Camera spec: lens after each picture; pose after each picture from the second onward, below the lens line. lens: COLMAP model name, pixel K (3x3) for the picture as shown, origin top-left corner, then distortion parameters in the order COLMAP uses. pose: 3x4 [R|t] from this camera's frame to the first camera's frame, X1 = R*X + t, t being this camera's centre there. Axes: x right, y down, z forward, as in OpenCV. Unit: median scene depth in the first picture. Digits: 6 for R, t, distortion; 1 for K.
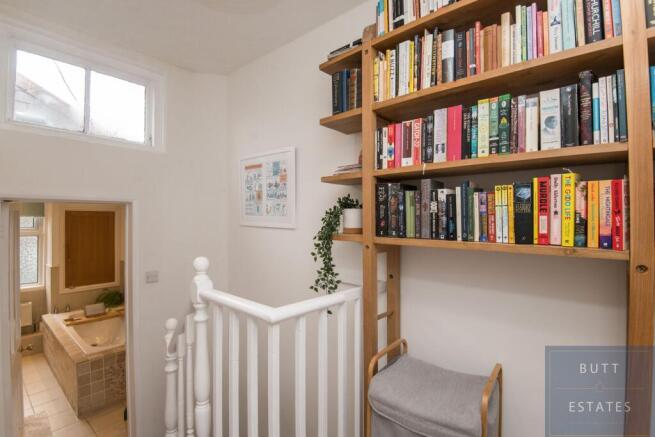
lens RADIAL K [[326.8, 0, 326.6], [0, 326.8, 218.0], [0, 0, 1]] dist [-0.001245, -0.000314]
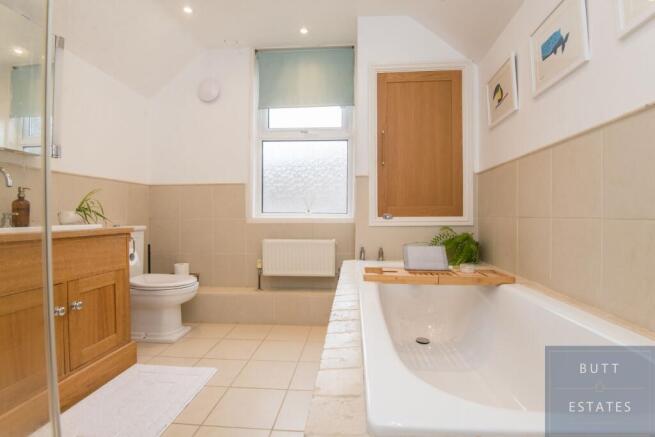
lens RADIAL K [[326.8, 0, 326.6], [0, 326.8, 218.0], [0, 0, 1]] dist [-0.001245, -0.000314]
pose [[0.603243, 0.002063, -0.797555, -0.440011], [0.011366, 0.999873, 0.011183, 0.212450], [0.797477, -0.015811, 0.603143, 0.628569]]
